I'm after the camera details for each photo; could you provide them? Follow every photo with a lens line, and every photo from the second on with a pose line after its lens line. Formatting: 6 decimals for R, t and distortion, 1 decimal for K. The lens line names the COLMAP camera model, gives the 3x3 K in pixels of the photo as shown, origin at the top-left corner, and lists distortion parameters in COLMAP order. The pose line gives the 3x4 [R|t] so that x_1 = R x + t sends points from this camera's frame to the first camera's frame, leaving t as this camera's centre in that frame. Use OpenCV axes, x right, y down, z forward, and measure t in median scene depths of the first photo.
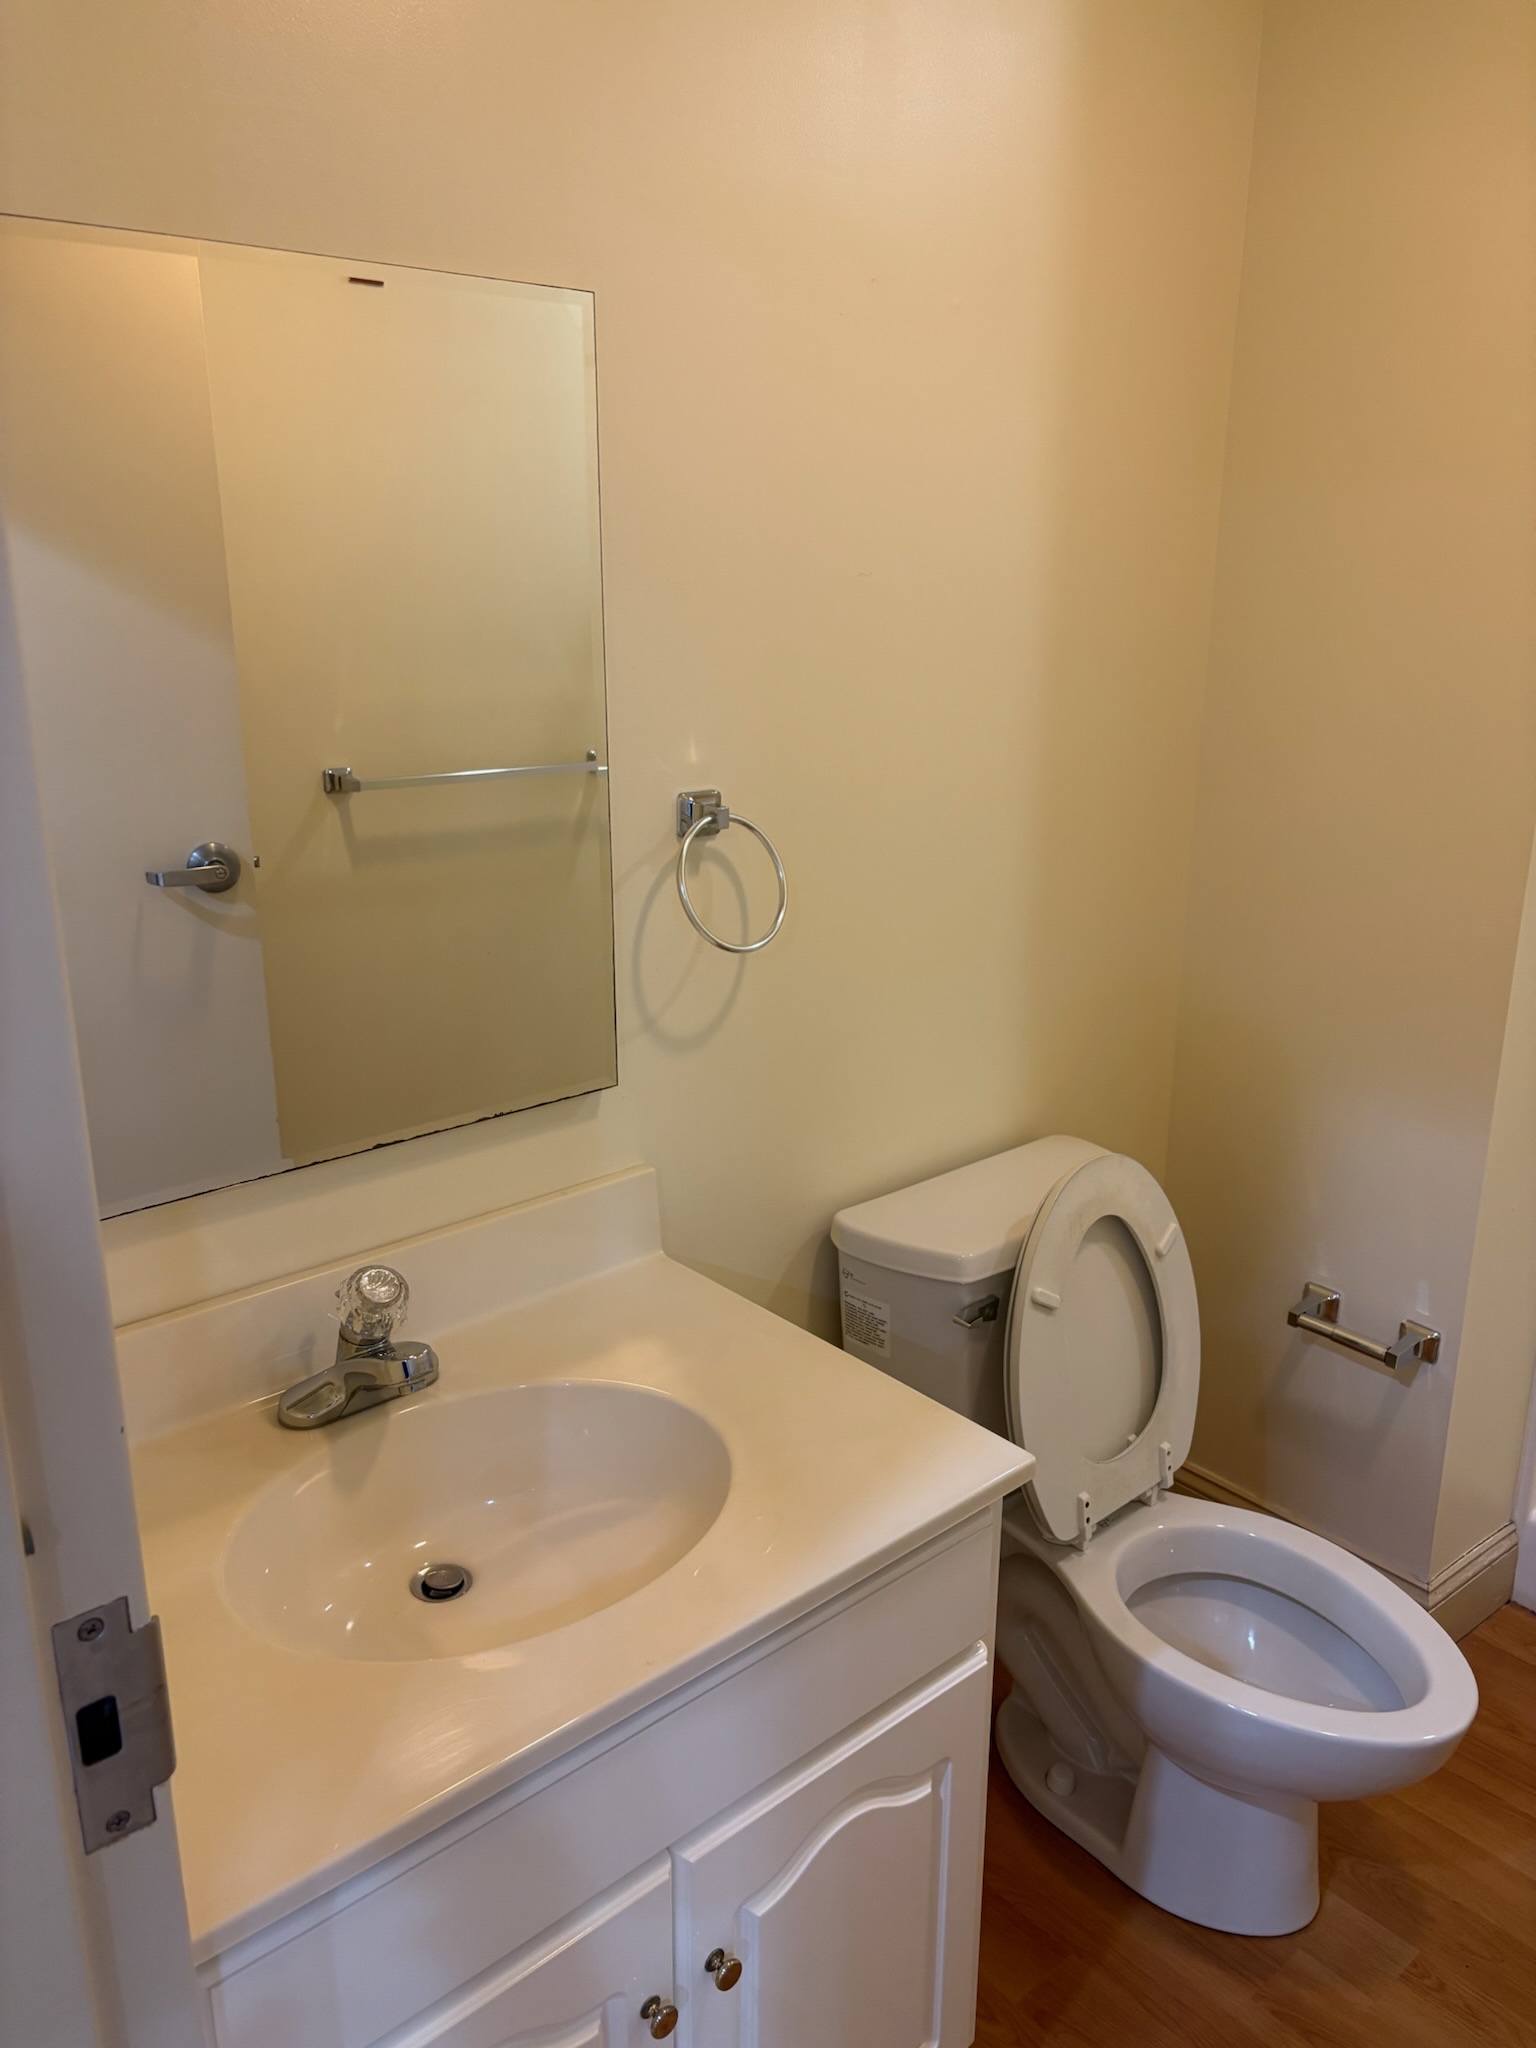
lens RADIAL K [[1557.2, 0, 768.0], [0, 1557.2, 1024.0], [0, 0, 1]] dist [0.021645, -0.003776]
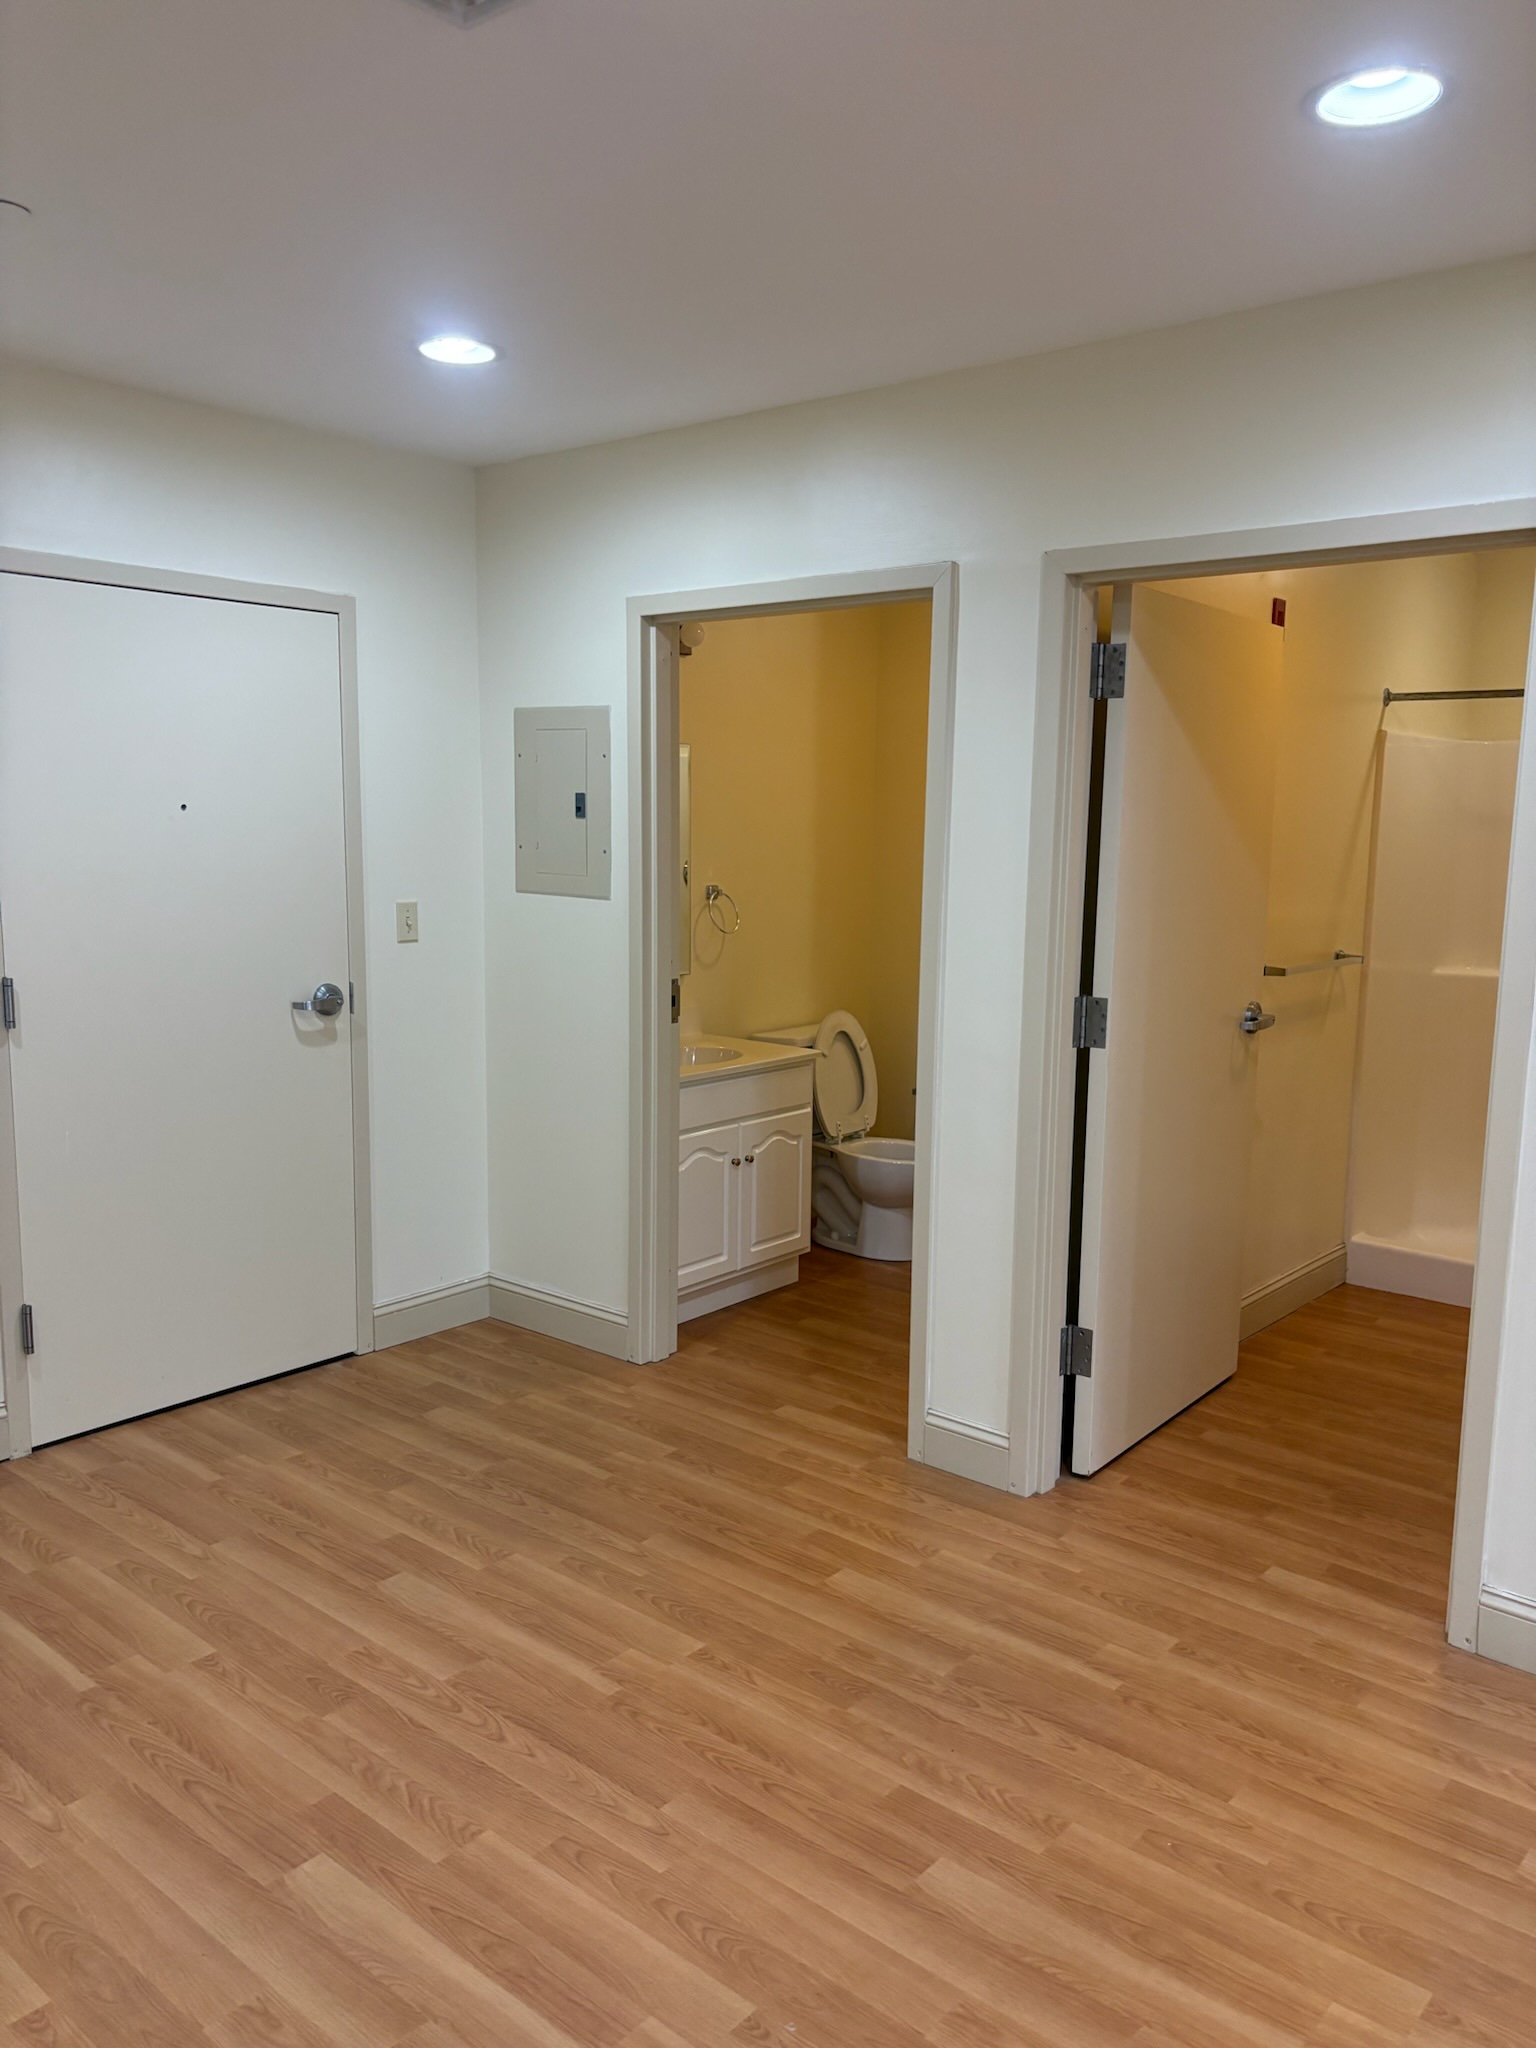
lens RADIAL K [[1557.2, 0, 768.0], [0, 1557.2, 1024.0], [0, 0, 1]] dist [0.021645, -0.003776]
pose [[0.987961, -0.010805, 0.154324, -0.374965], [0.036996, 0.985114, -0.167874, 0.591552], [-0.150213, 0.171563, 0.973654, -1.841992]]
